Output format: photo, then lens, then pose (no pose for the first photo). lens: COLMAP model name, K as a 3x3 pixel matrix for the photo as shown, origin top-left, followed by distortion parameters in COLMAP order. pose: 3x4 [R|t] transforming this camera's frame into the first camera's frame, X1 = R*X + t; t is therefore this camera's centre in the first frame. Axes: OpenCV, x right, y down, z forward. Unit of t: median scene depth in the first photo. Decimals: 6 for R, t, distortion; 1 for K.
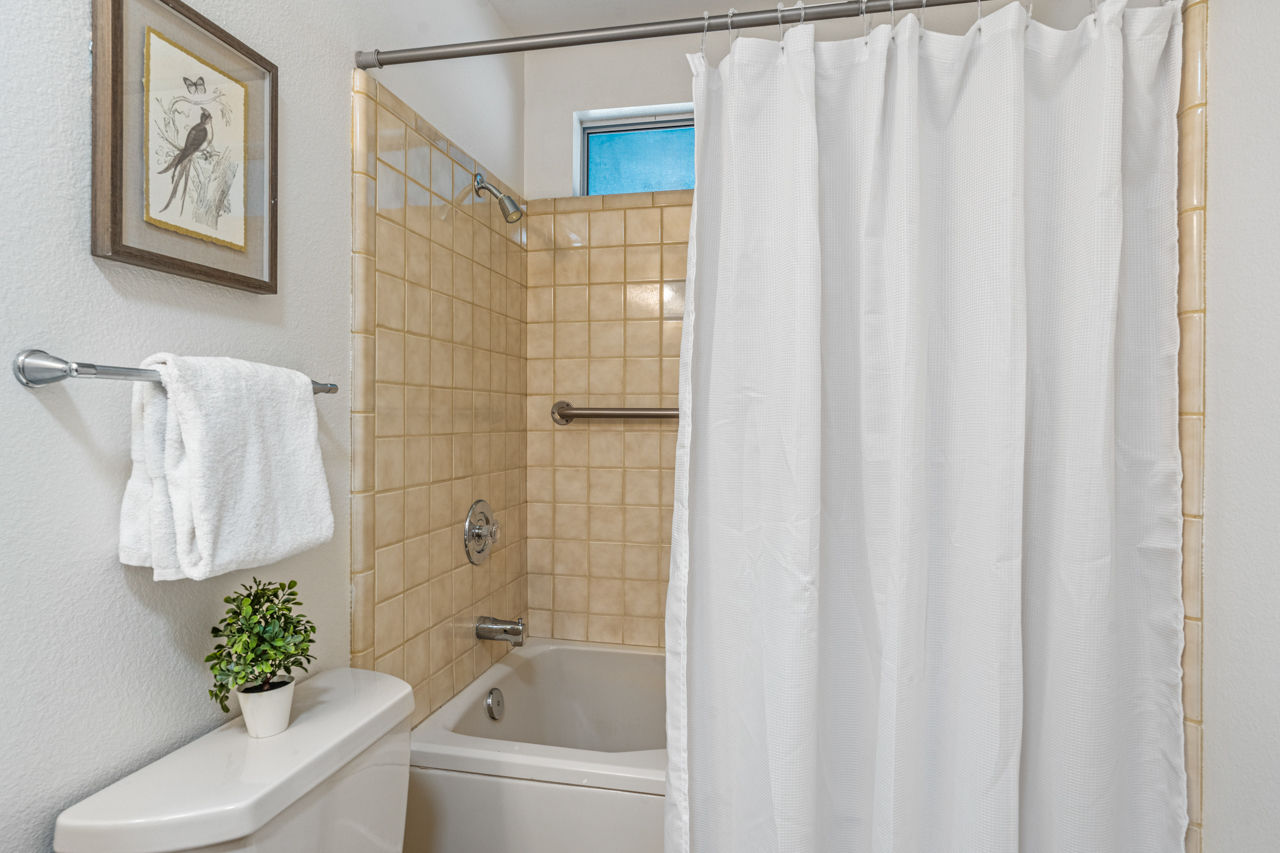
lens RADIAL K [[734.4, 0, 641.0], [0, 734.4, 422.2], [0, 0, 1]] dist [-0.002301, 0.000942]
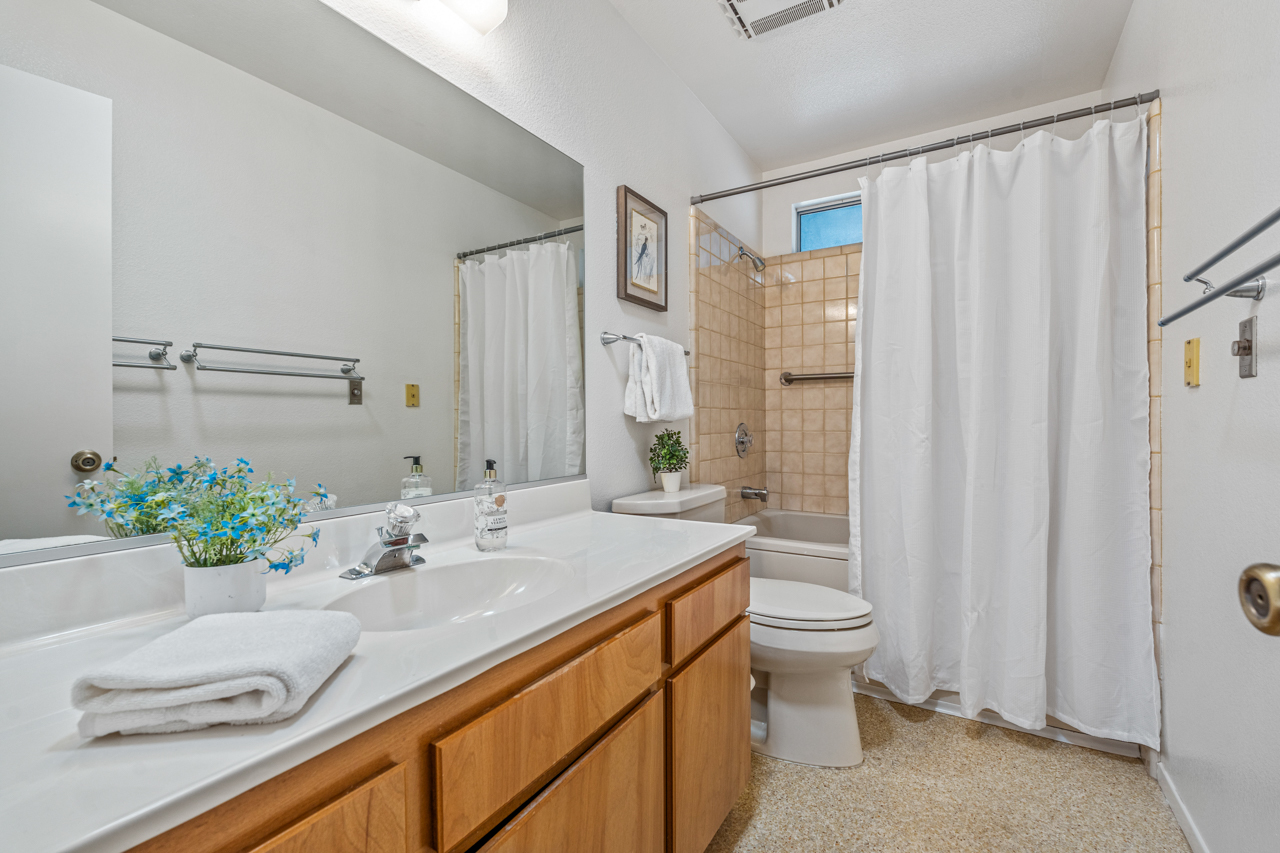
lens RADIAL K [[566.8, 0, 636.8], [0, 566.8, 426.8], [0, 0, 1]] dist [-0.007981, 0.001462]
pose [[0.944519, -0.005584, -0.328408, -0.004042], [0.005597, 0.999984, -0.000904, 0.178436], [0.328408, -0.000985, 0.944536, -0.673322]]
